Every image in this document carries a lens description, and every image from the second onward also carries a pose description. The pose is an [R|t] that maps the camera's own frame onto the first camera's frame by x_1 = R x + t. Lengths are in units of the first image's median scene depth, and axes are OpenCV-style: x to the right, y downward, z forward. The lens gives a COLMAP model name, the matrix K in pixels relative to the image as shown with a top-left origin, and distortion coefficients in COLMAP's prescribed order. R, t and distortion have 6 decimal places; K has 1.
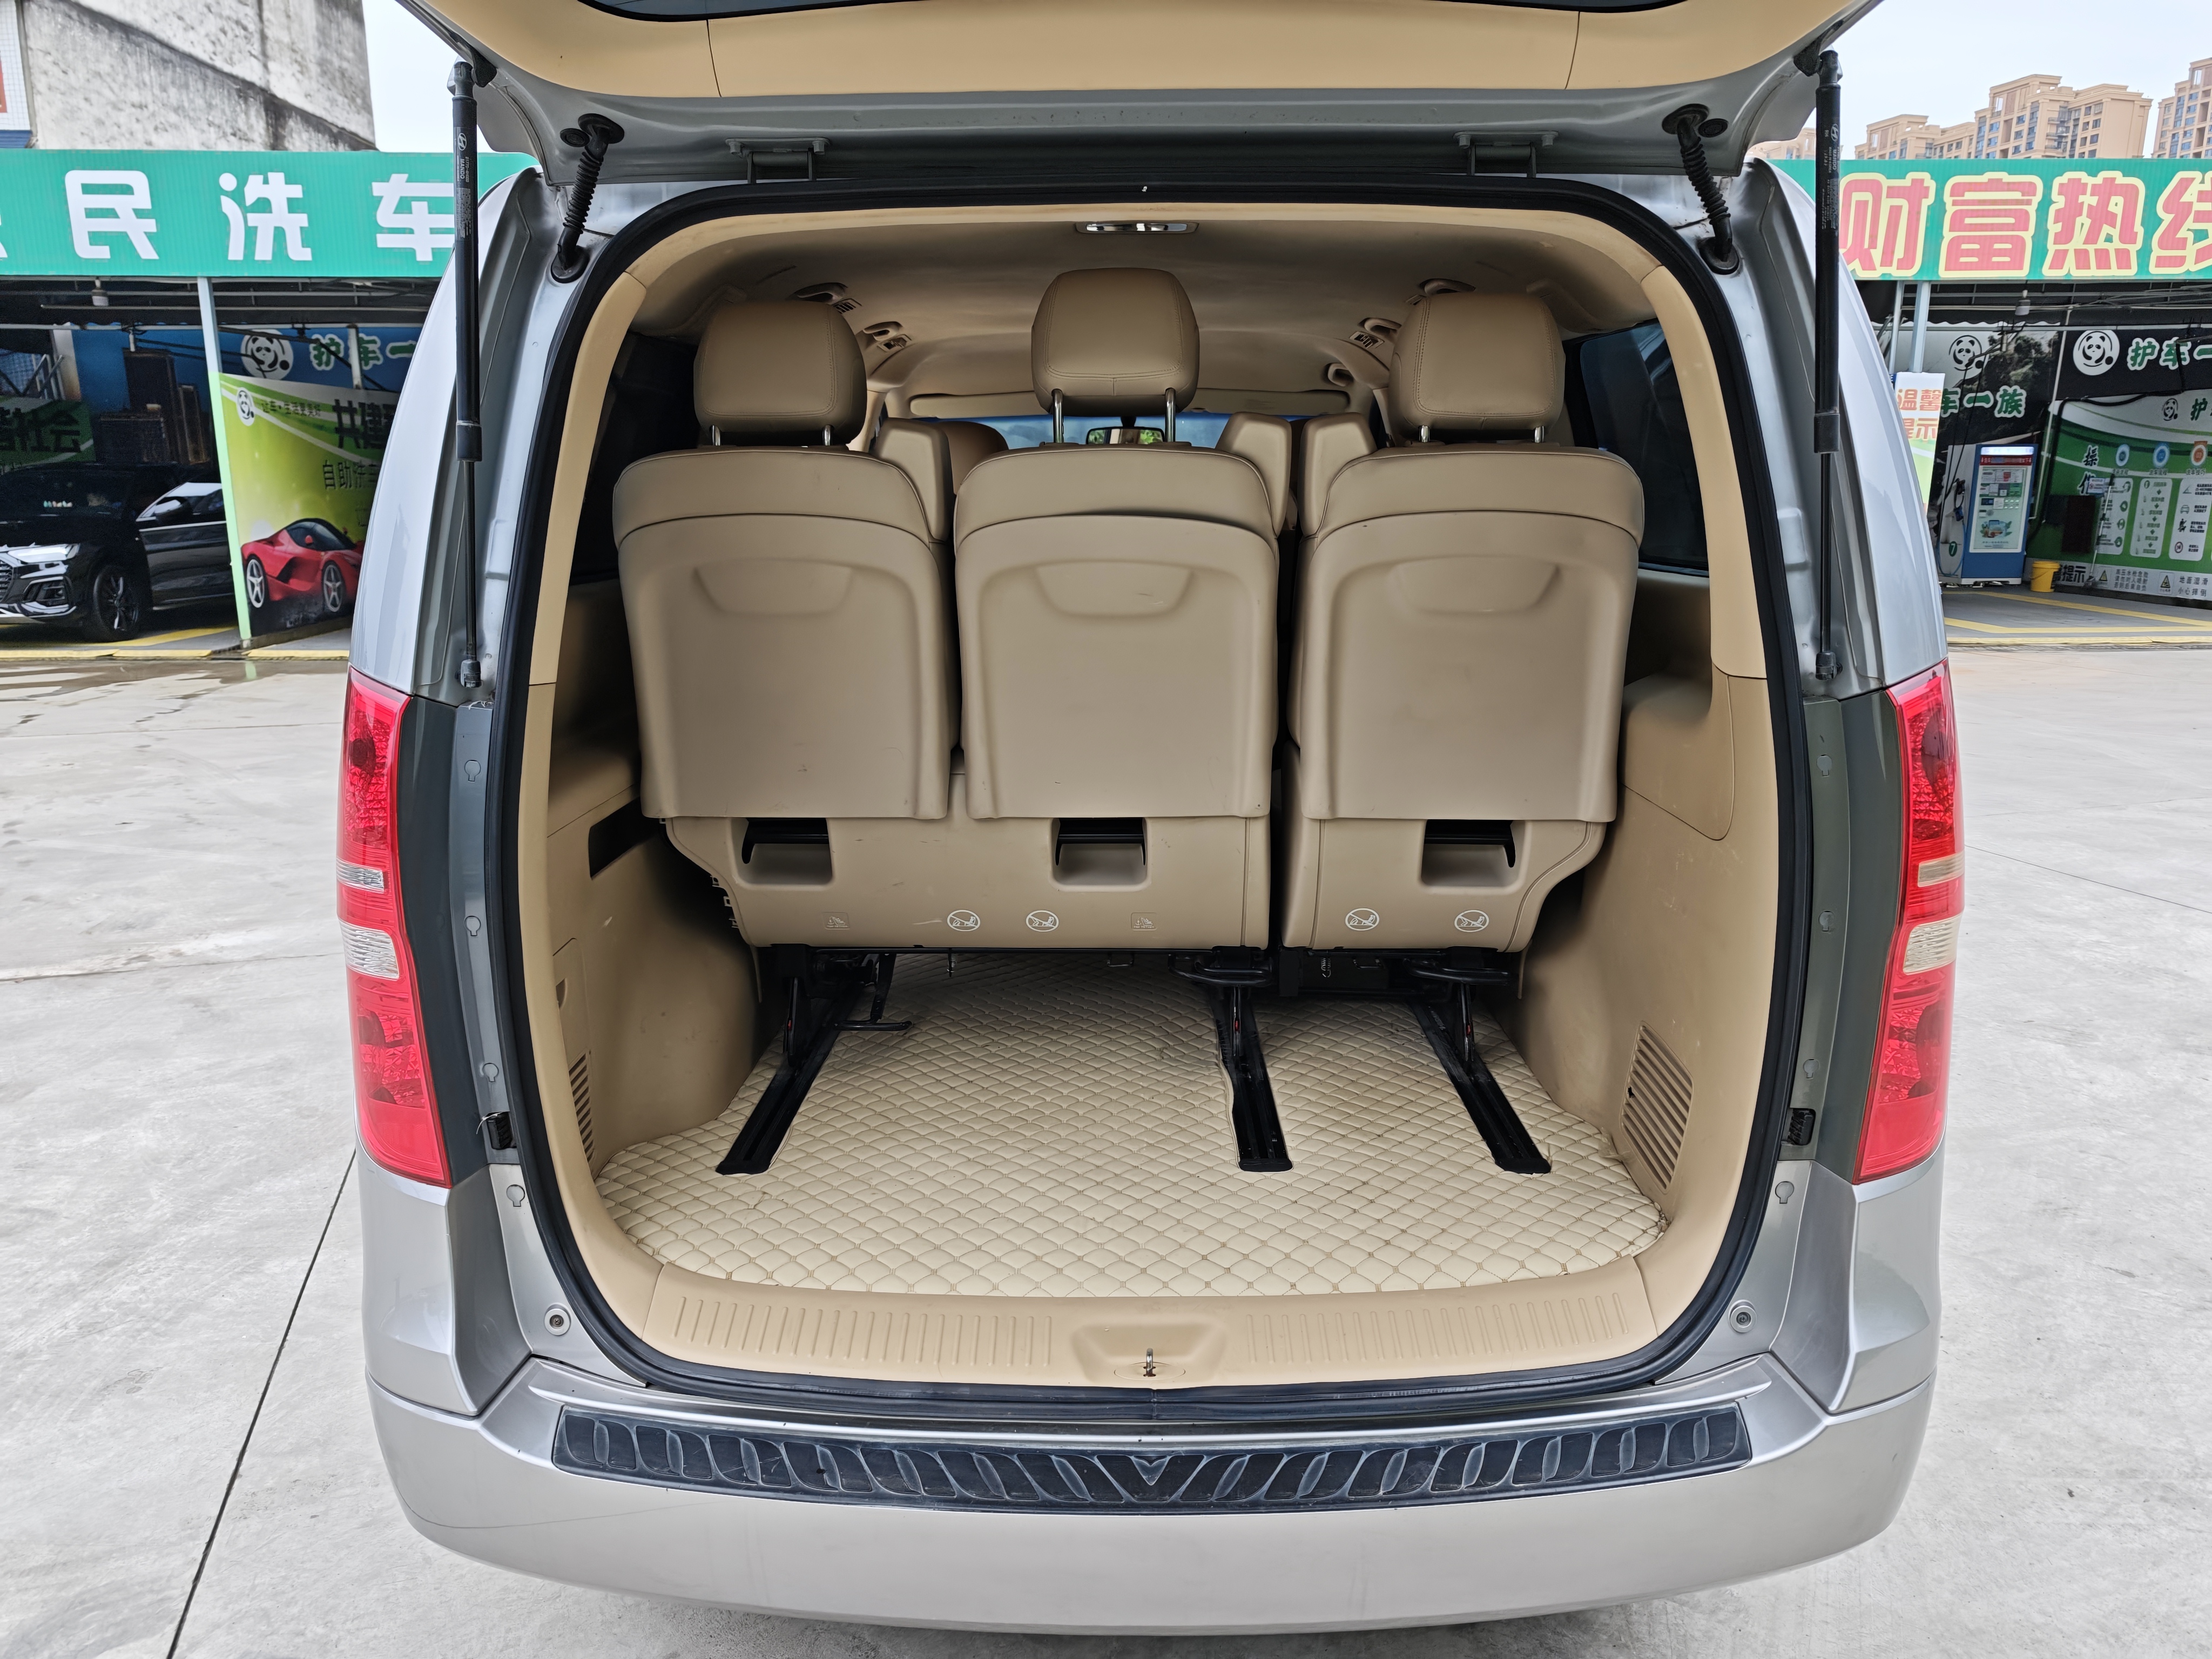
lens RADIAL K [[1514.7, 0, 1110.3], [0, 1514.7, 813.9], [0, 0, 1]] dist [0.005503, 0.002775]
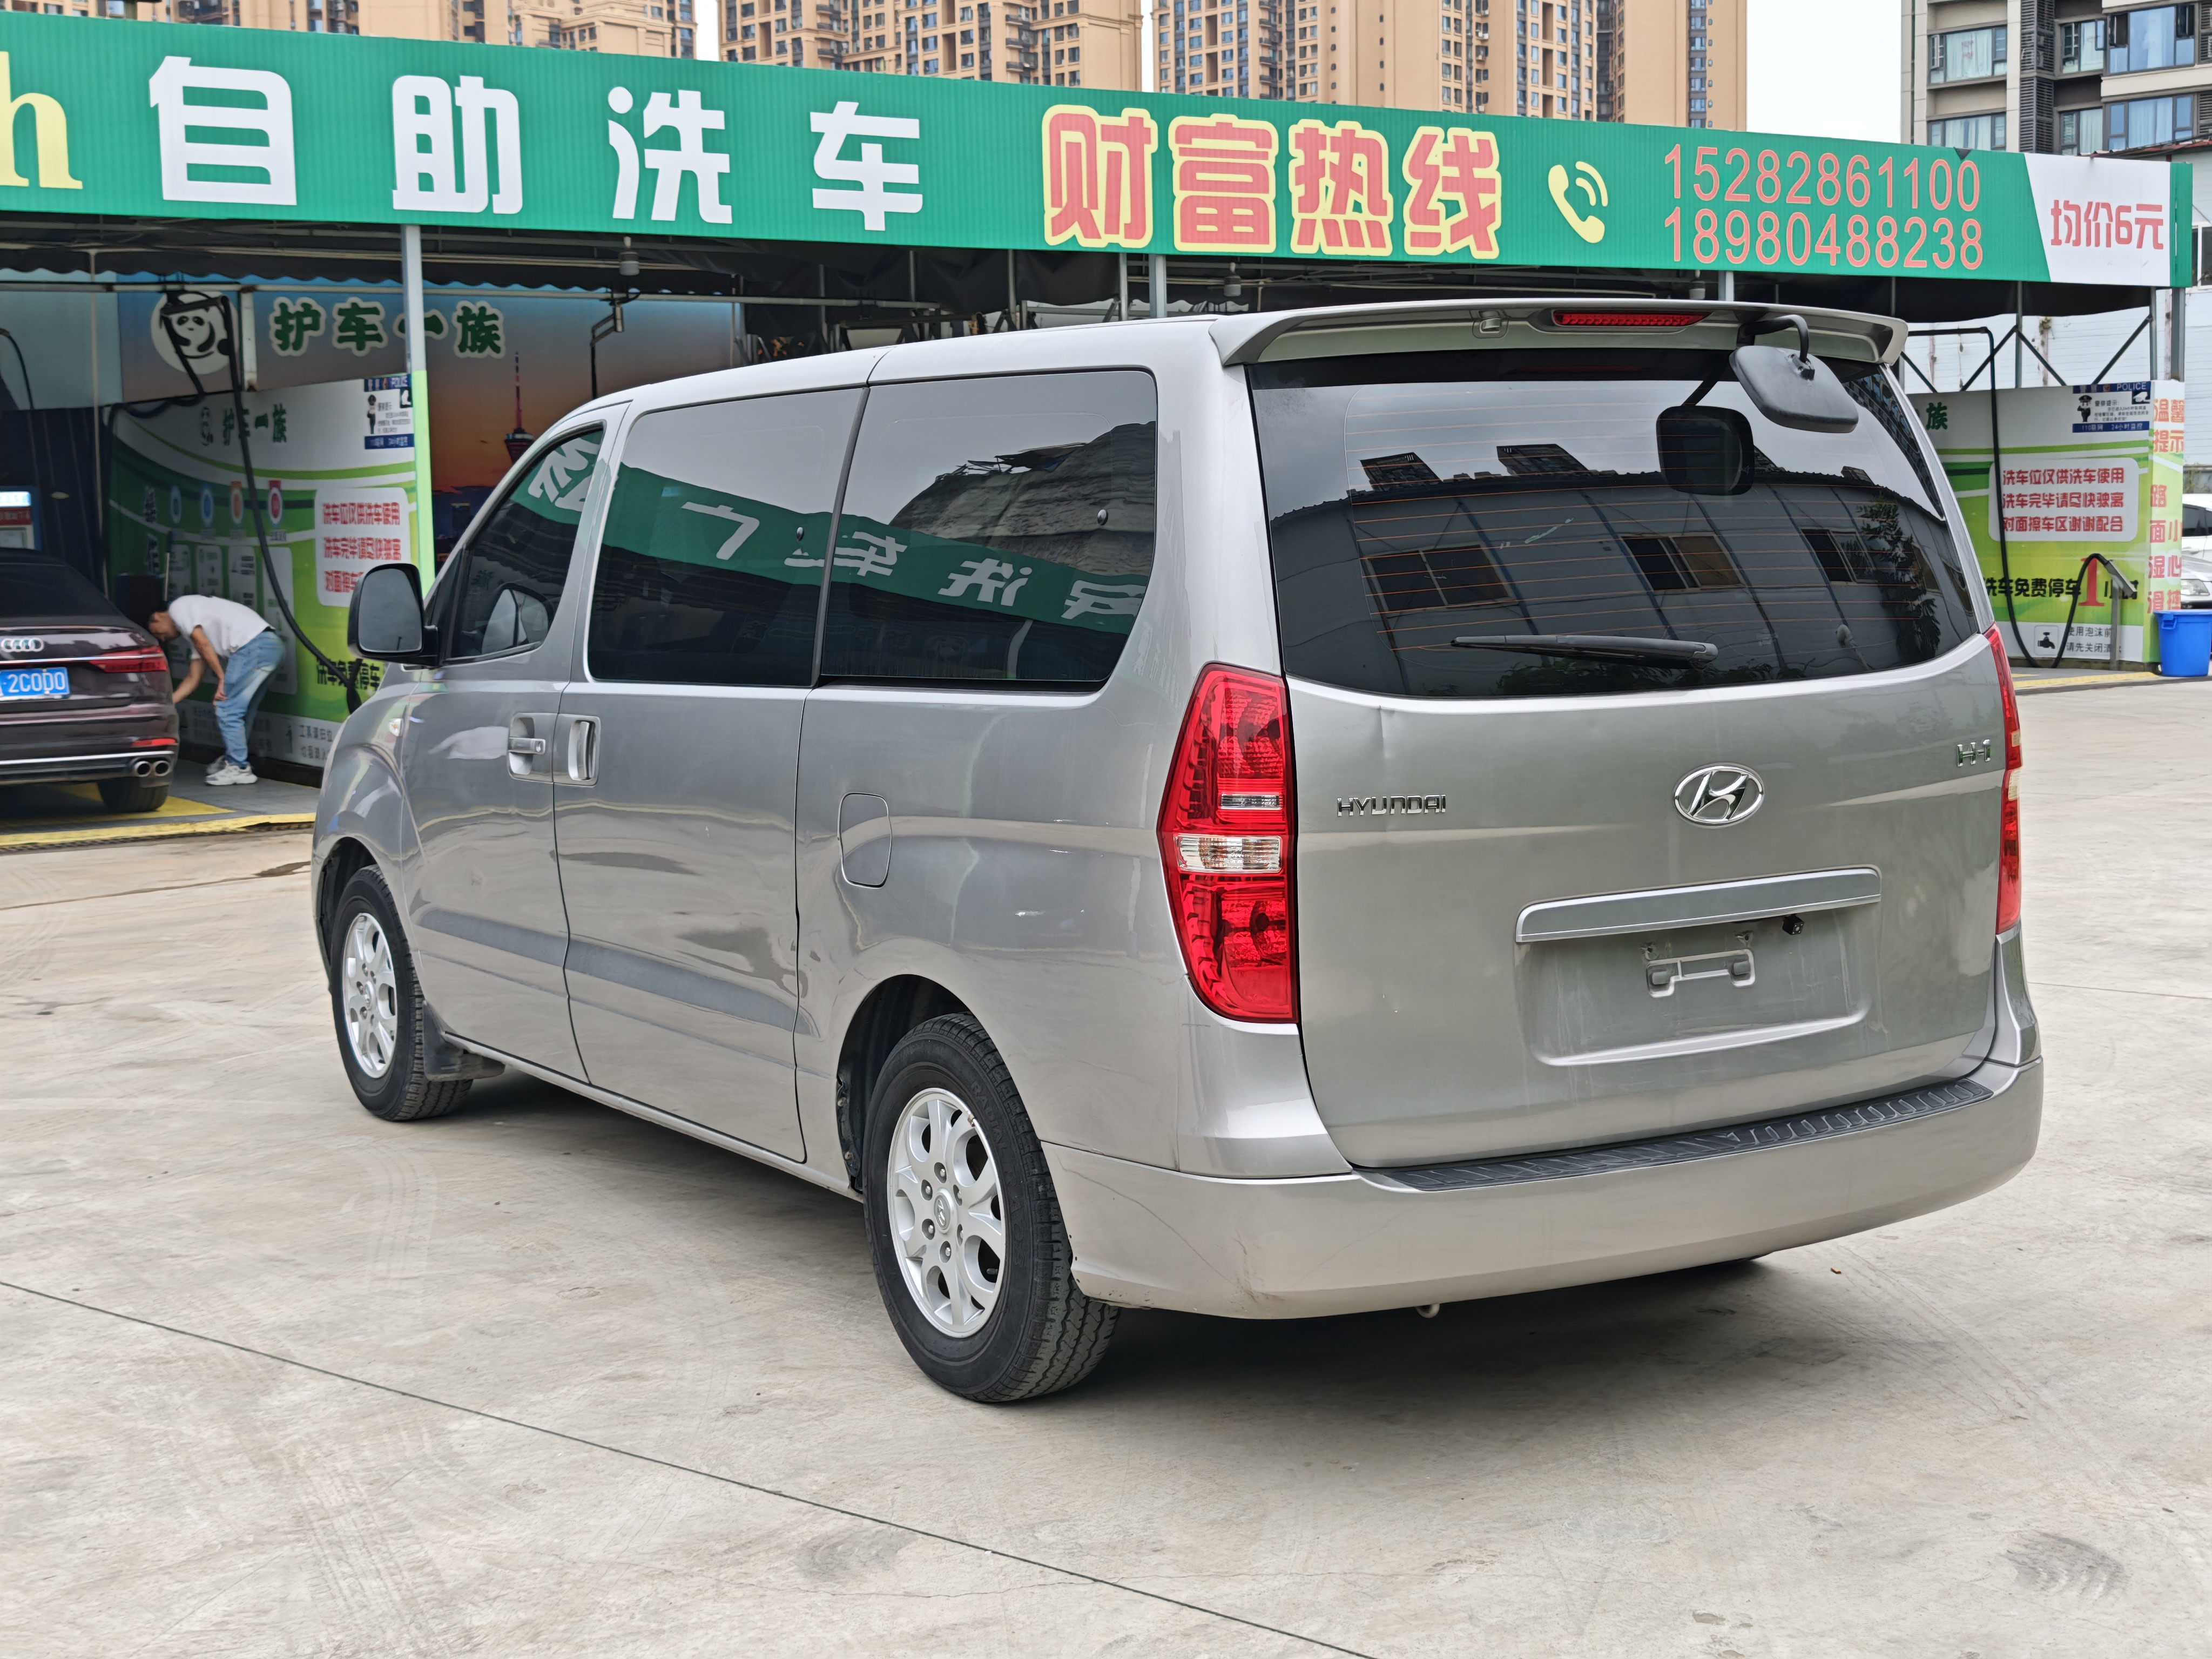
lens RADIAL K [[2973.2, 0, 1116.9], [0, 2973.2, 807.8], [0, 0, 1]] dist [0.023252, 0.000000]
pose [[0.852648, -0.066696, 0.518211, -0.227635], [0.131835, 0.987190, -0.089861, 0.031028], [-0.505579, 0.144938, 0.850519, -0.147979]]
